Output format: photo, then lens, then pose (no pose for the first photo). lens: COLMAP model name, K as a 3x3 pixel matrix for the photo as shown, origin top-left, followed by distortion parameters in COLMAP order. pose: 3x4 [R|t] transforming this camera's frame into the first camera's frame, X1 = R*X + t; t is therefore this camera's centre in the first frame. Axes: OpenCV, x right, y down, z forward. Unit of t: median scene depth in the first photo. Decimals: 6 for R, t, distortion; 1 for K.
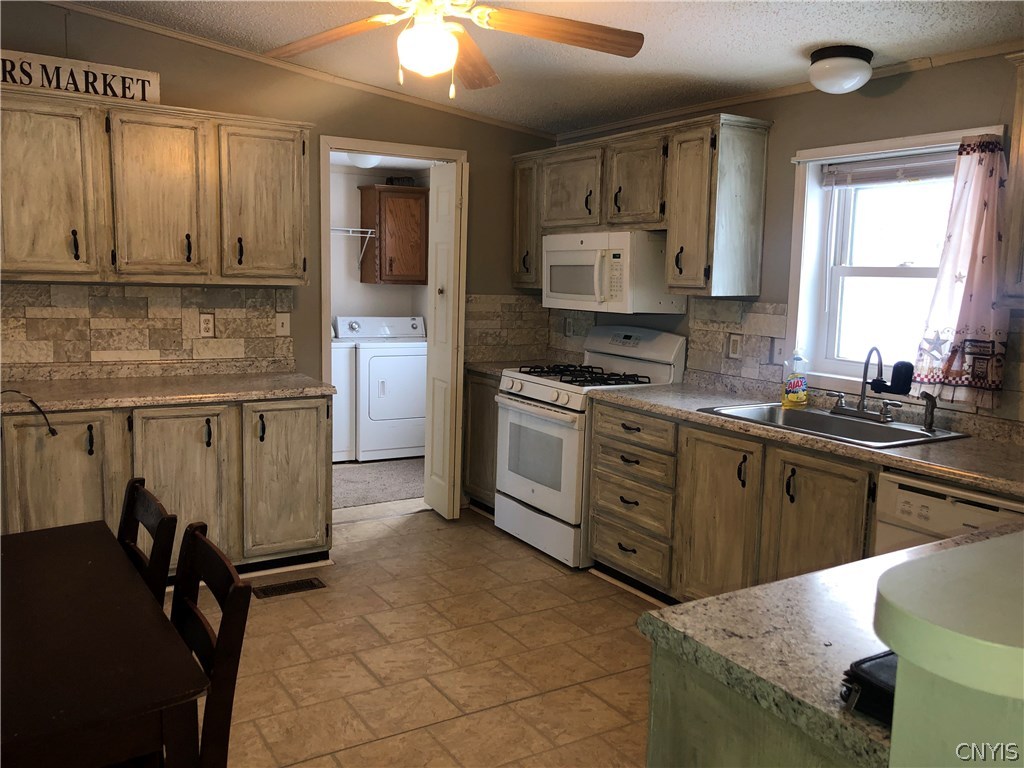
lens RADIAL K [[851.9, 0, 508.6], [0, 851.9, 381.4], [0, 0, 1]] dist [0.034029, 0.000186]
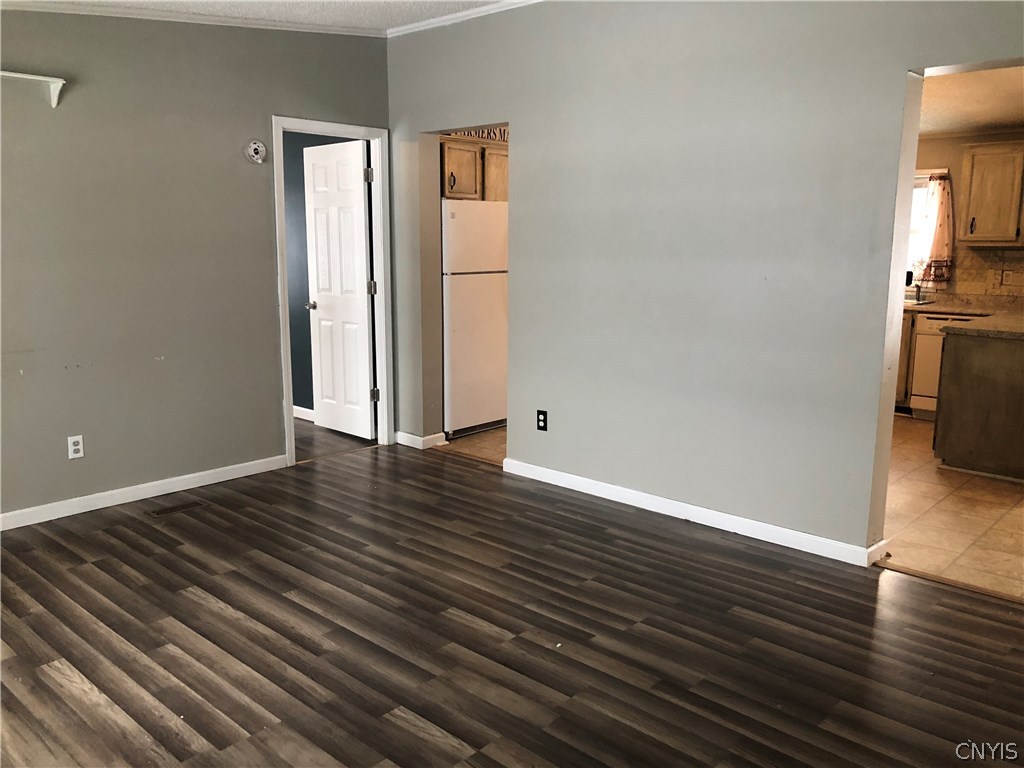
lens RADIAL K [[845.4, 0, 510.0], [0, 845.4, 378.2], [0, 0, 1]] dist [0.039800, -0.004721]
pose [[0.964547, -0.059376, 0.257143, -1.065469], [0.048684, 0.997672, 0.047755, 0.092879], [-0.259380, -0.033543, 0.965193, -0.849316]]
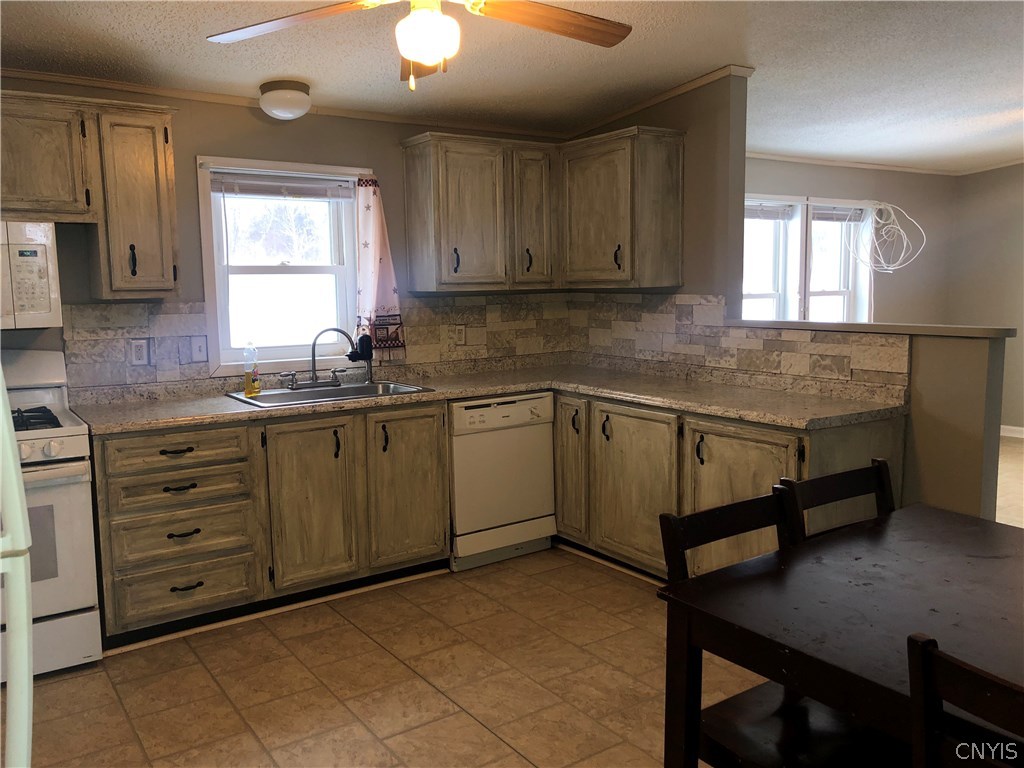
lens RADIAL K [[851.9, 0, 508.6], [0, 851.9, 381.4], [0, 0, 1]] dist [0.034029, 0.000186]
pose [[-0.053164, -0.143937, 0.988158, -0.815870], [0.139903, 0.978724, 0.150089, -0.111363], [-0.988737, 0.146226, -0.031895, 0.754523]]
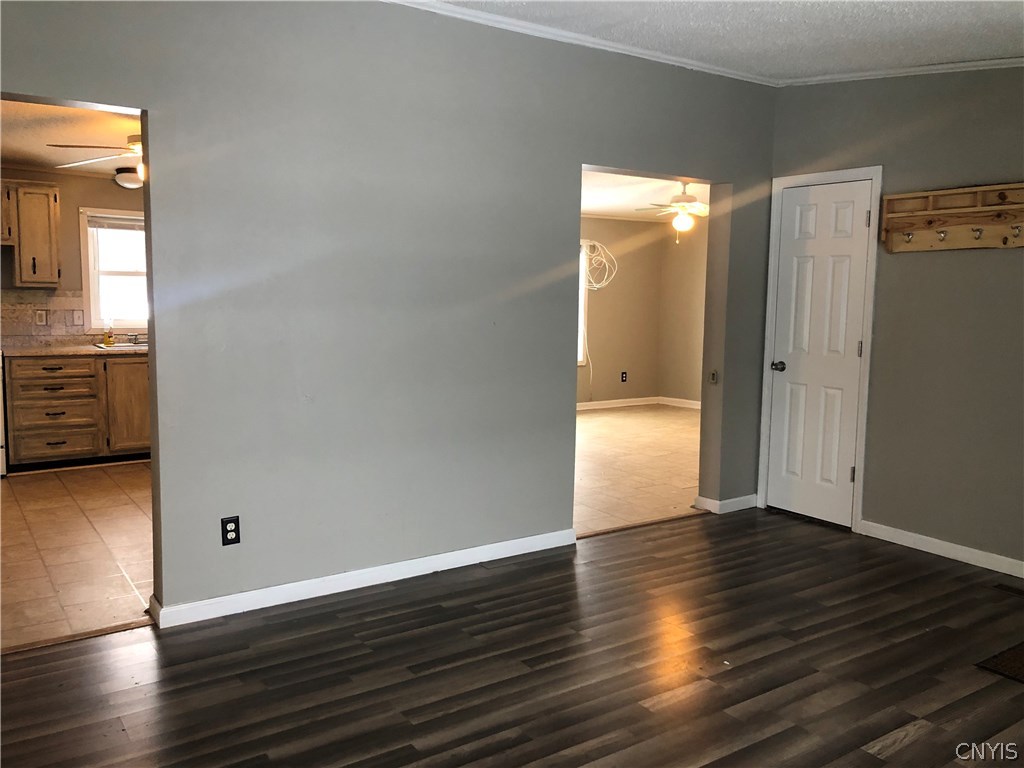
lens RADIAL K [[845.4, 0, 510.0], [0, 845.4, 378.2], [0, 0, 1]] dist [0.039800, -0.004721]
pose [[-0.056651, -0.129243, 0.989993, -1.700403], [0.109687, 0.984778, 0.134839, -0.058368], [-0.992350, 0.116228, -0.041613, 0.220621]]
